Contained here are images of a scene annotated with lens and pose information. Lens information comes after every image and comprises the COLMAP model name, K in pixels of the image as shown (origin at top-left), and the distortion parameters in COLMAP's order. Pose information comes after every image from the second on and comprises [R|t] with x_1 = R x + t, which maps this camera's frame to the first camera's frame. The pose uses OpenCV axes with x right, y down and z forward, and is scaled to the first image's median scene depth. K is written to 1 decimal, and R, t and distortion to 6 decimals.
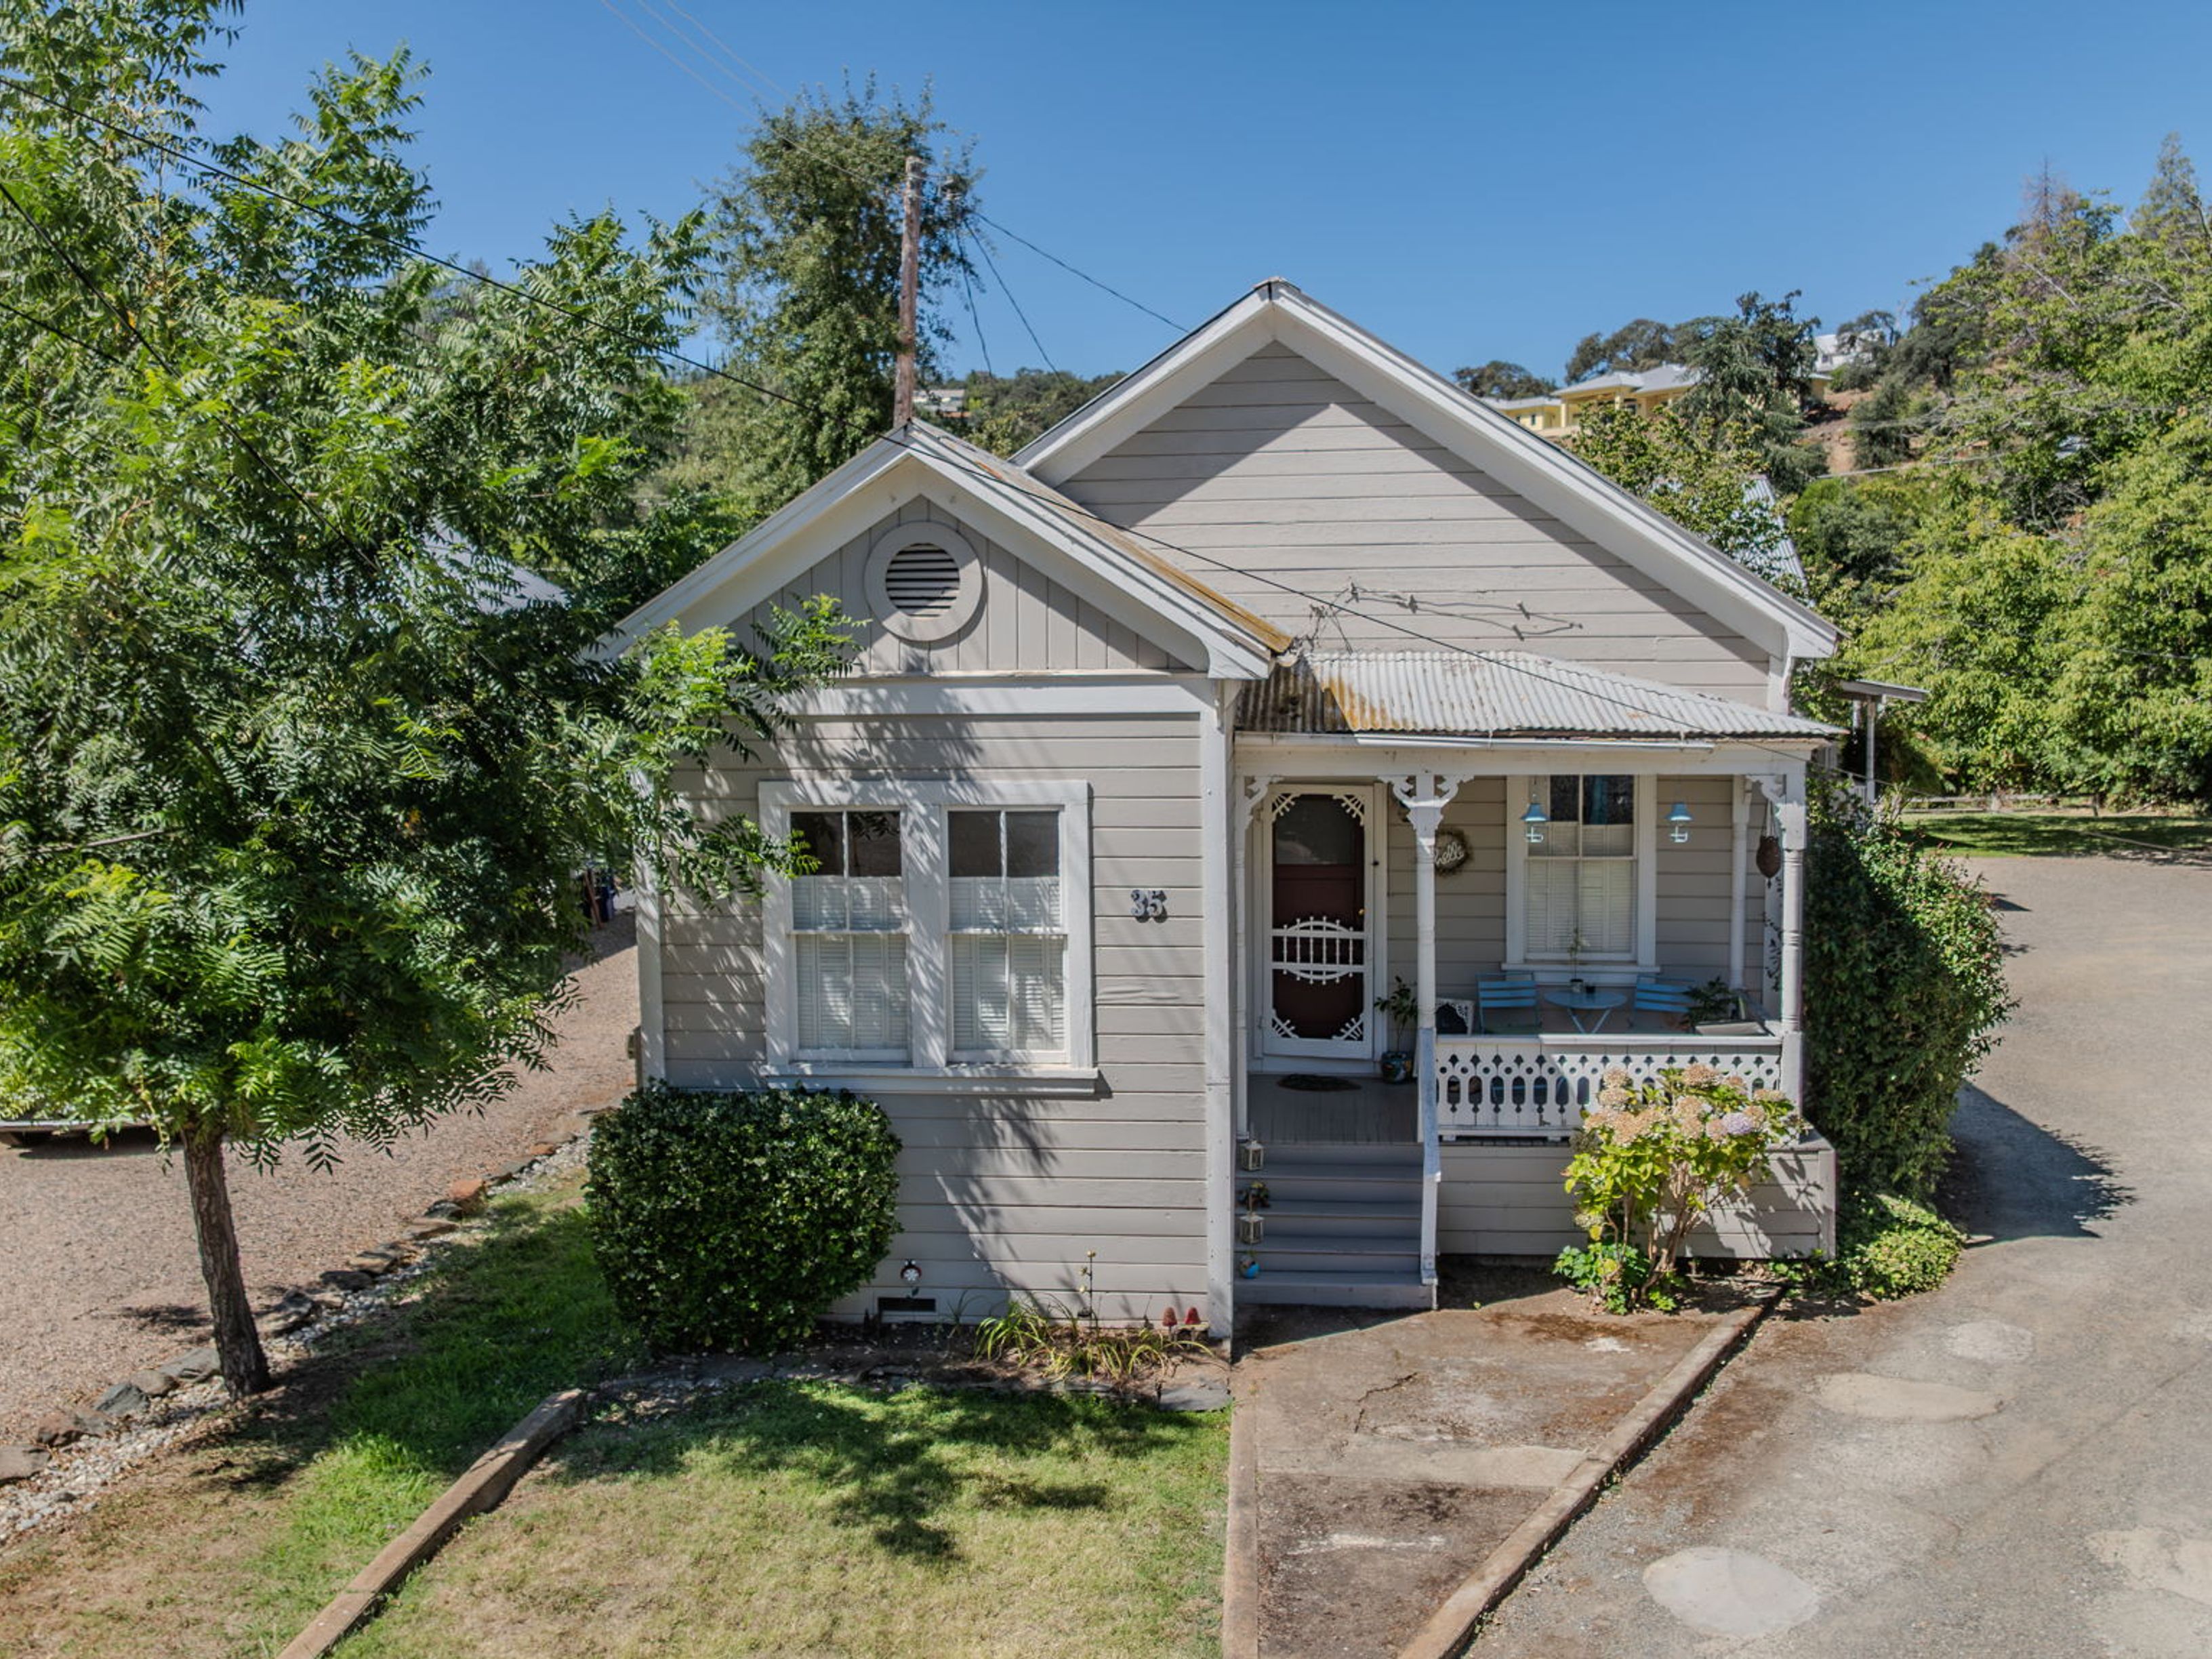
lens RADIAL K [[2035.0, 0, 1098.3], [0, 2035.0, 826.0], [0, 0, 1]] dist [-0.008798, 0.000000]
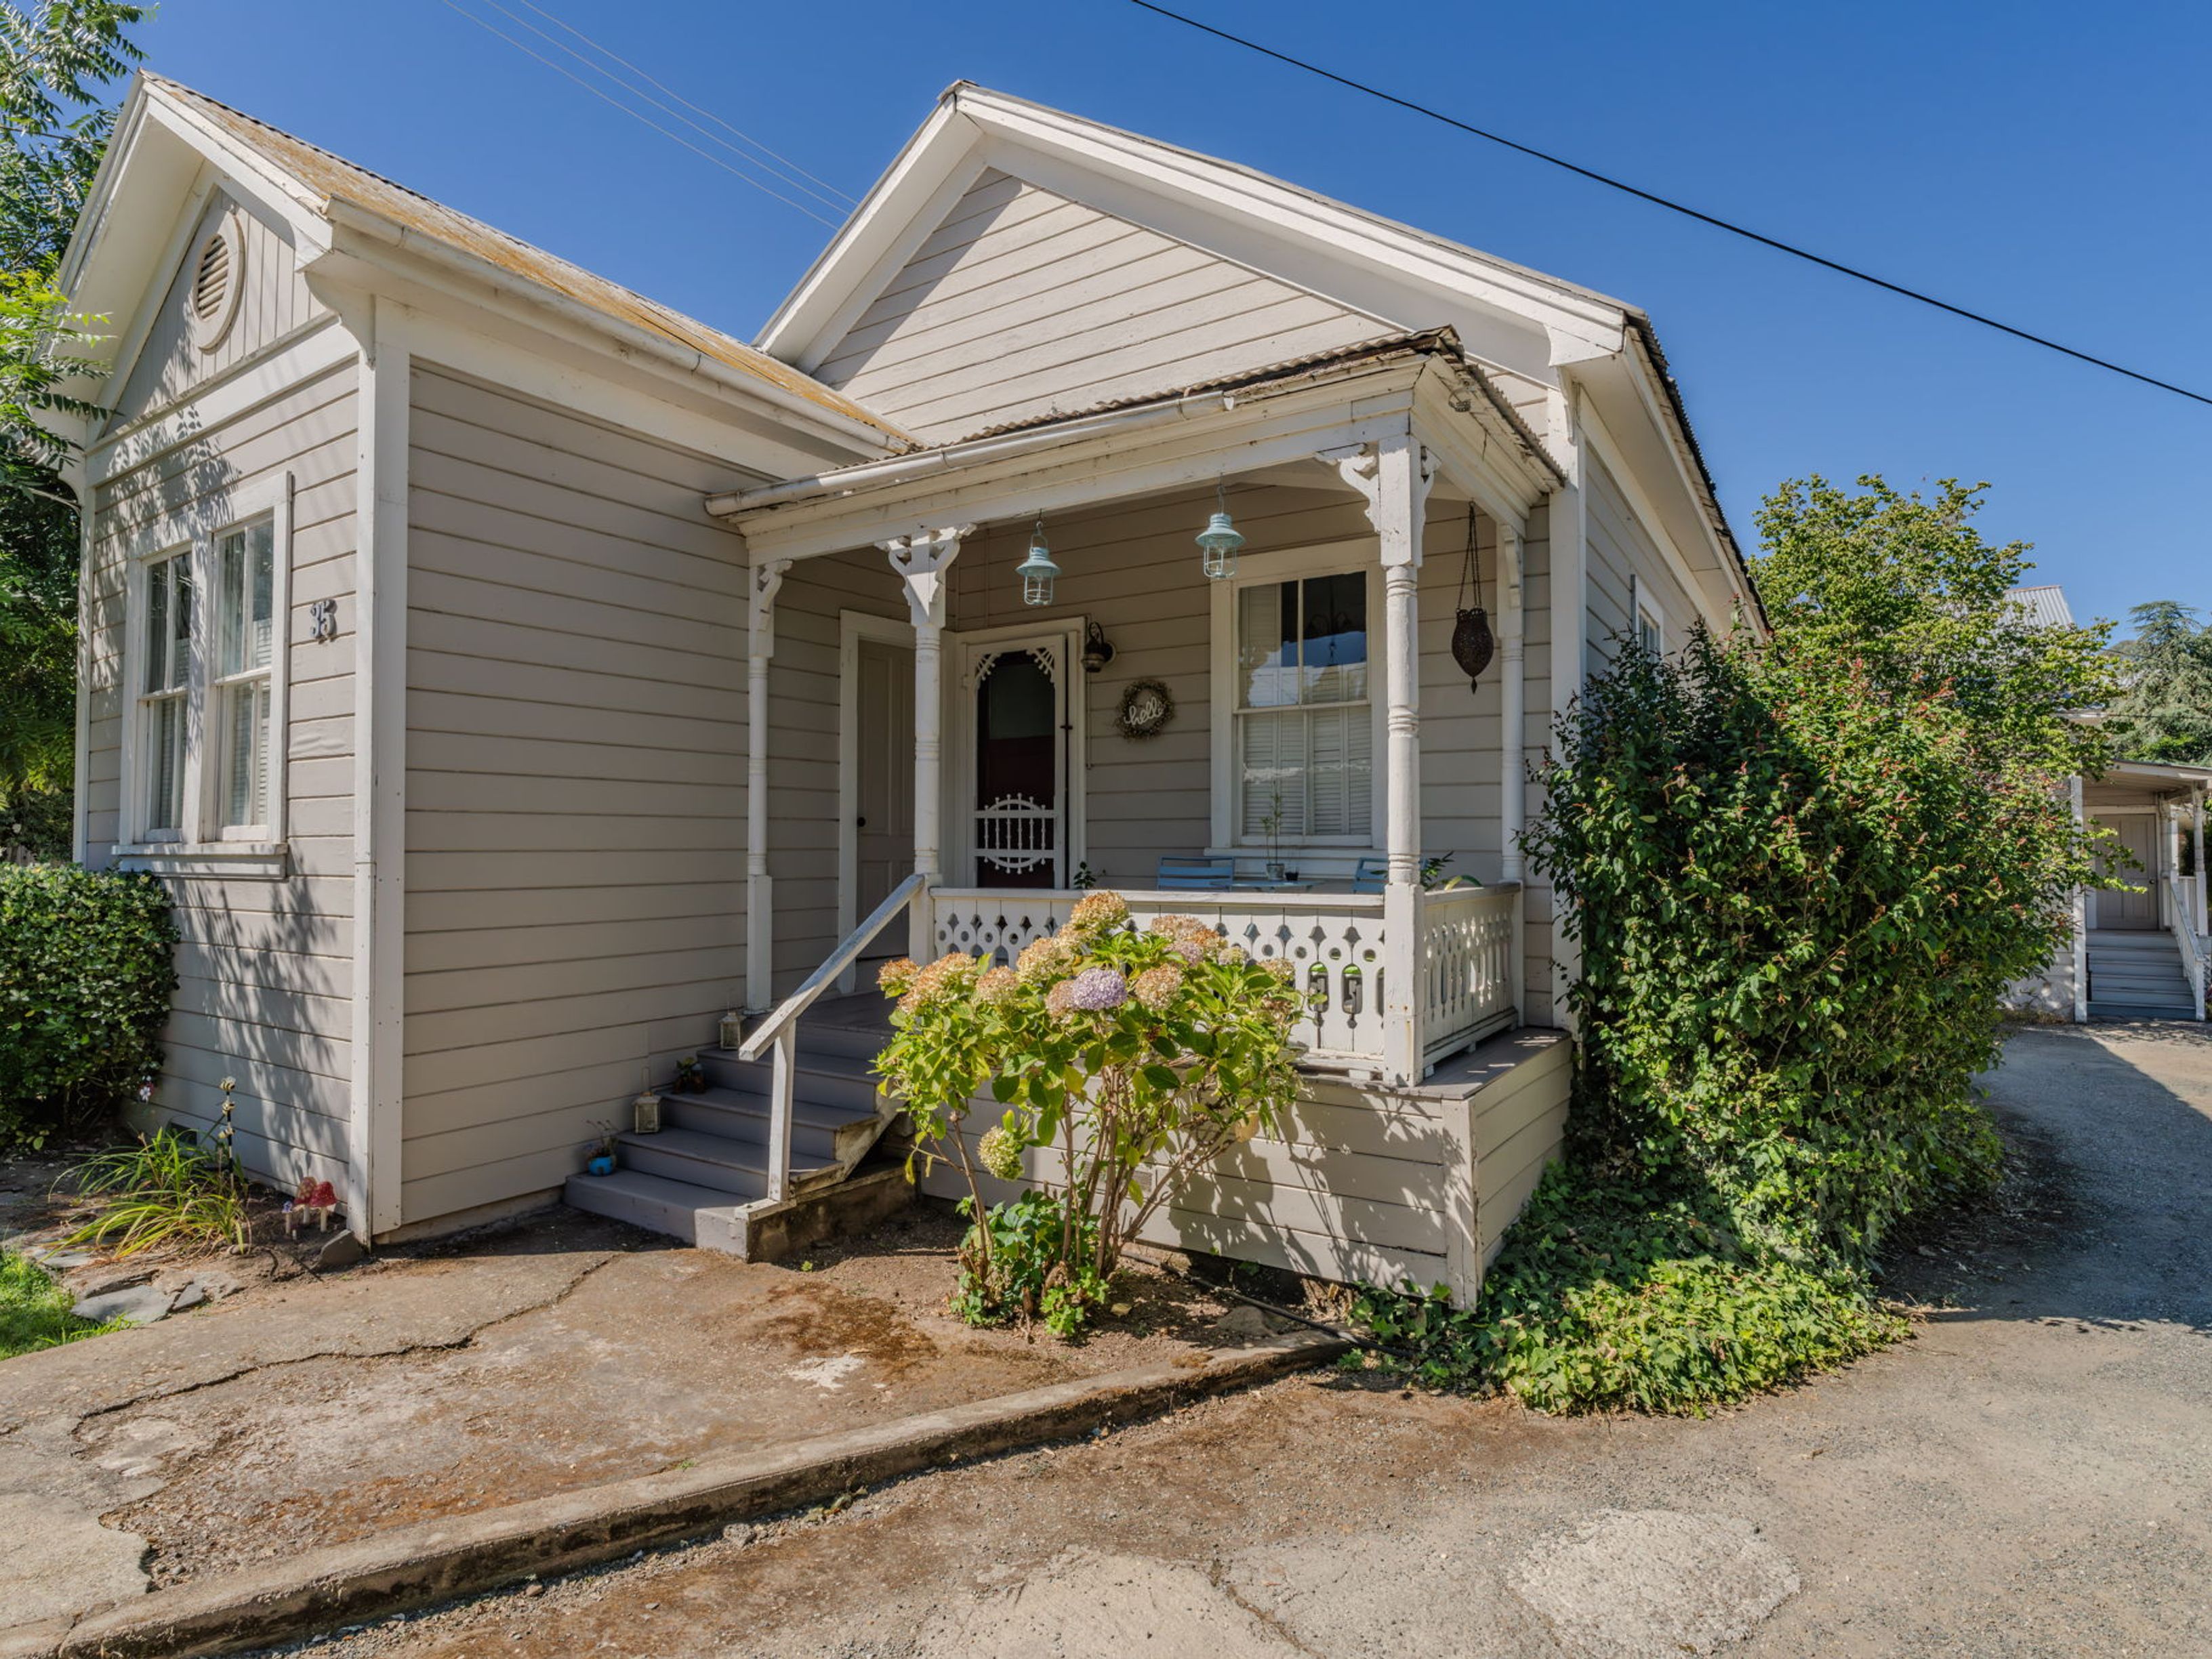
lens RADIAL K [[1133.6, 0, 1113.2], [0, 1133.6, 841.2], [0, 0, 1]] dist [-0.003696, -0.000518]
pose [[0.884289, 0.004624, -0.466917, 0.418406], [-0.060682, 0.992609, -0.105095, 0.127317], [0.462980, 0.121268, 0.878034, 0.679744]]
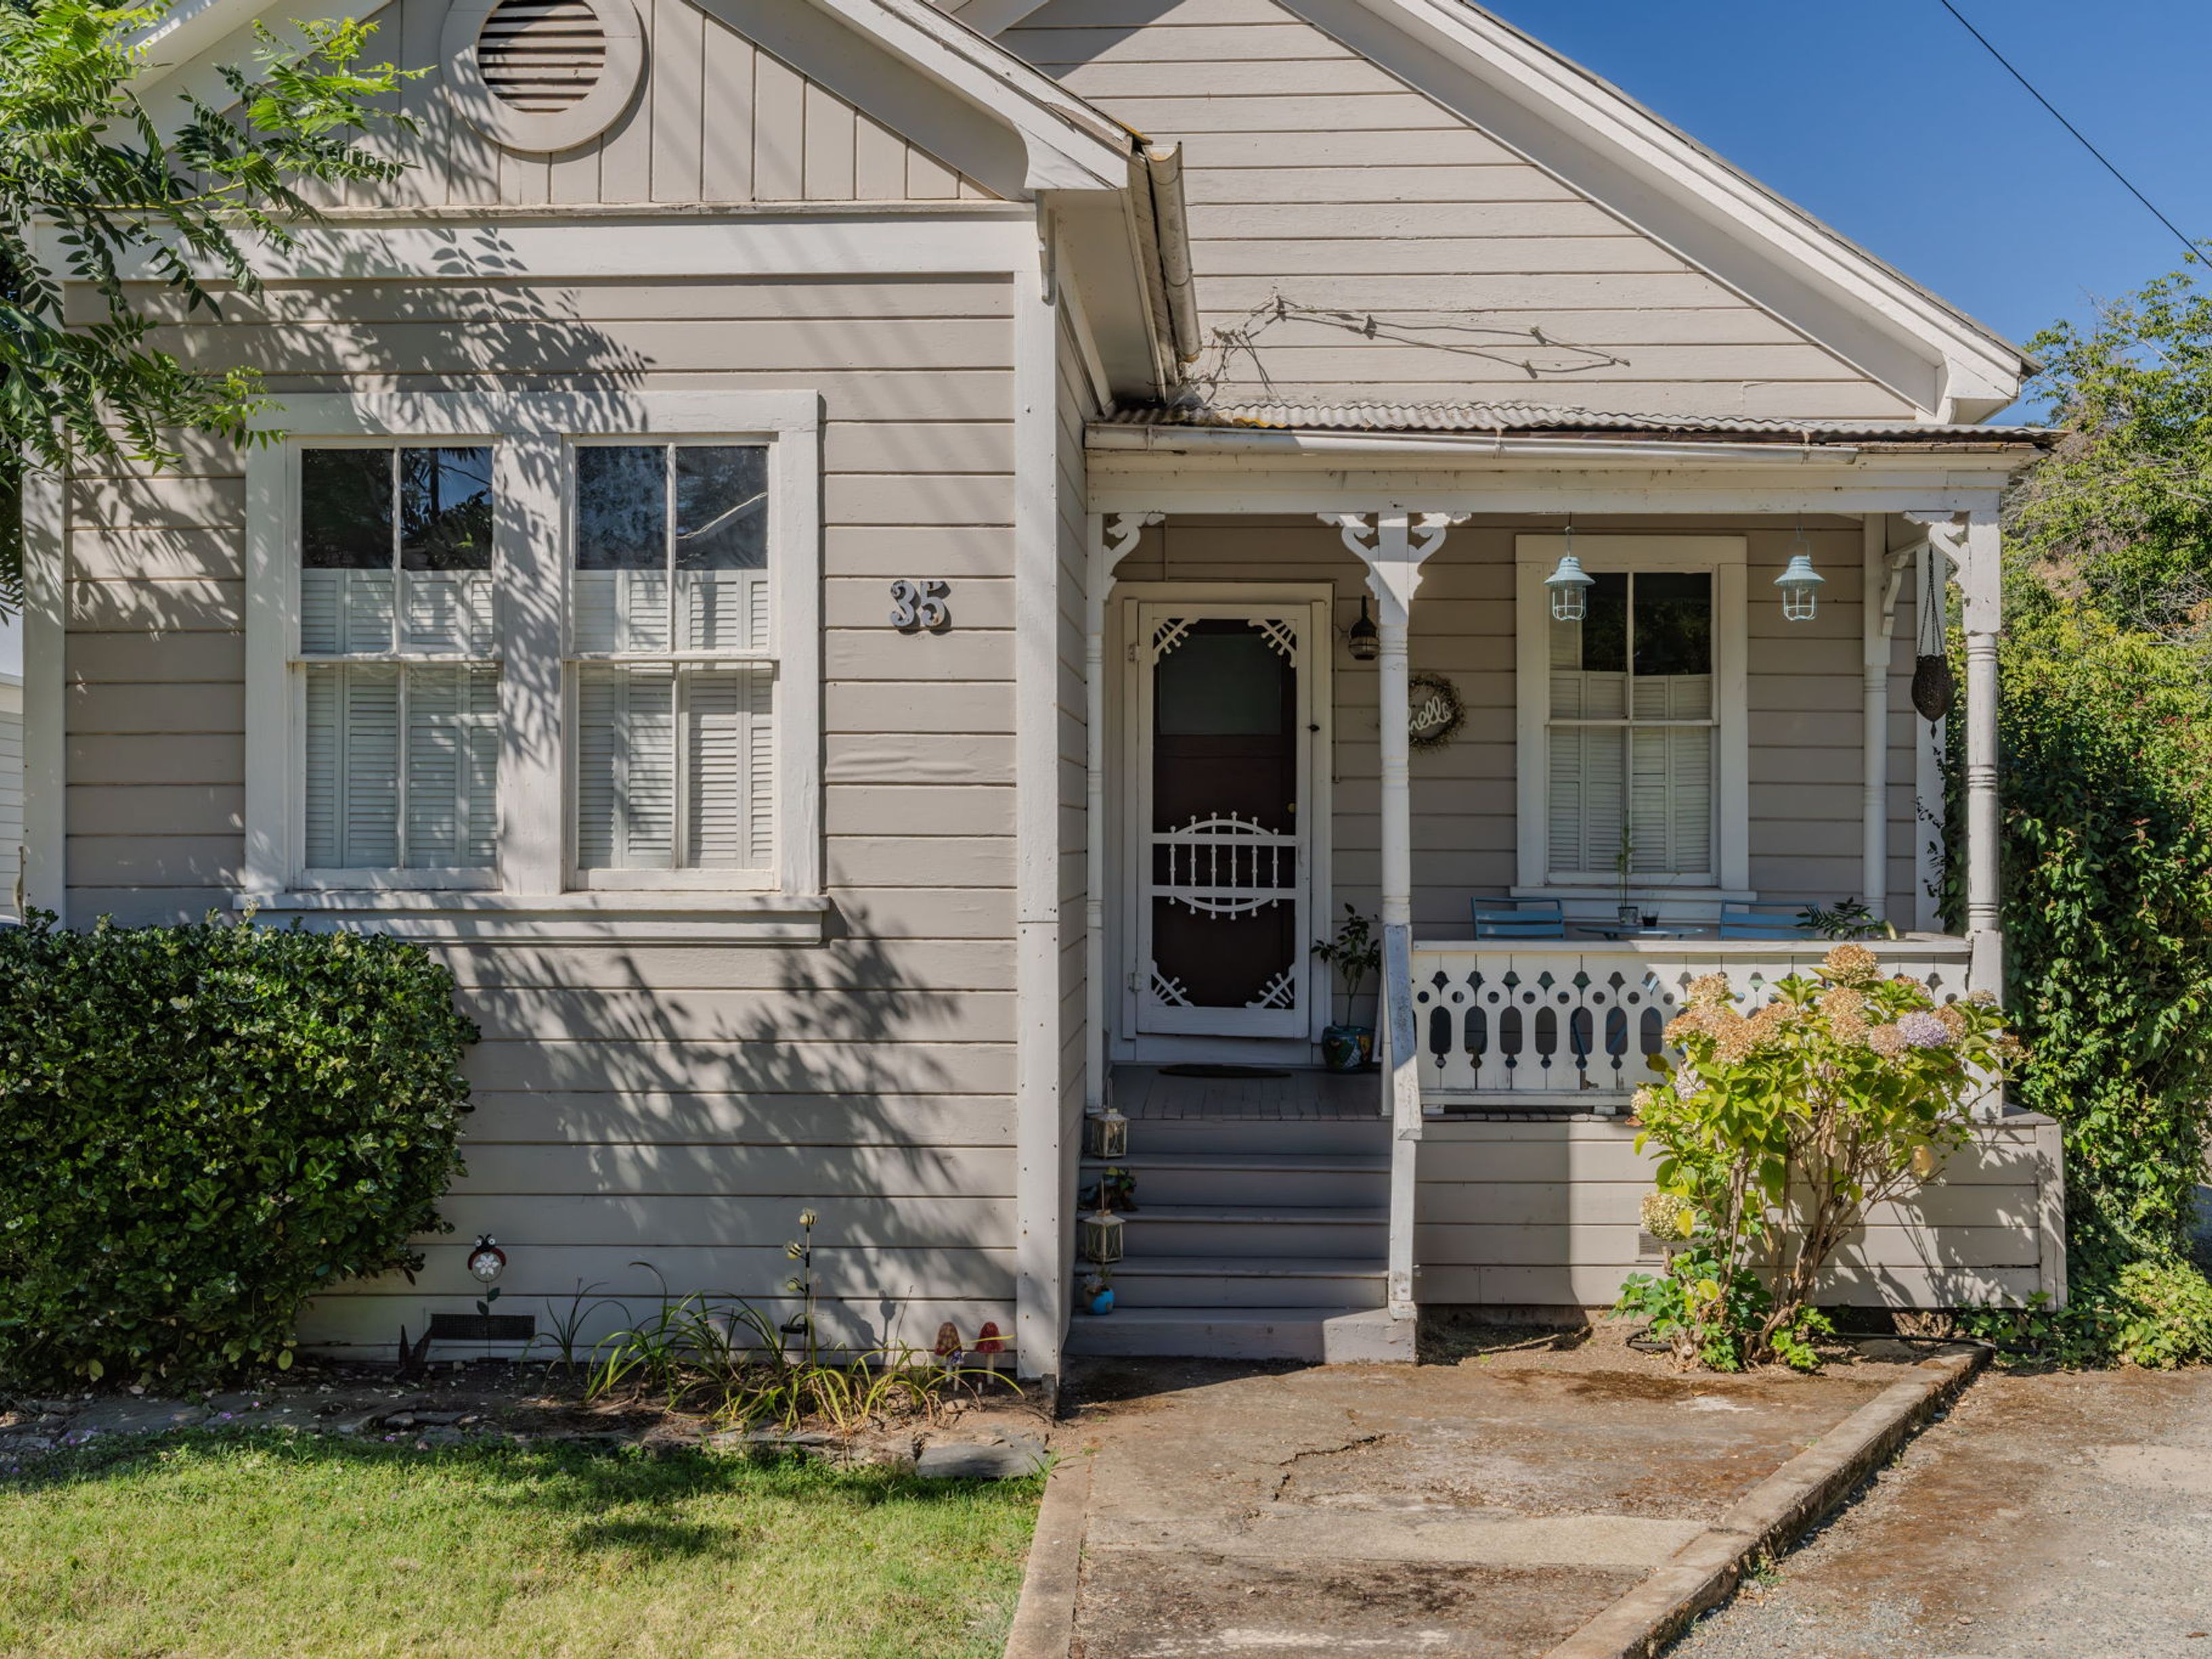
lens RADIAL K [[2424.1, 0, 1116.3], [0, 2424.1, 877.2], [0, 0, 1]] dist [0.016346, 0.000000]
pose [[0.998591, 0.012848, 0.051486, 0.040064], [-0.007558, 0.994793, -0.101639, 0.161336], [-0.052523, 0.101107, 0.993488, 0.281278]]
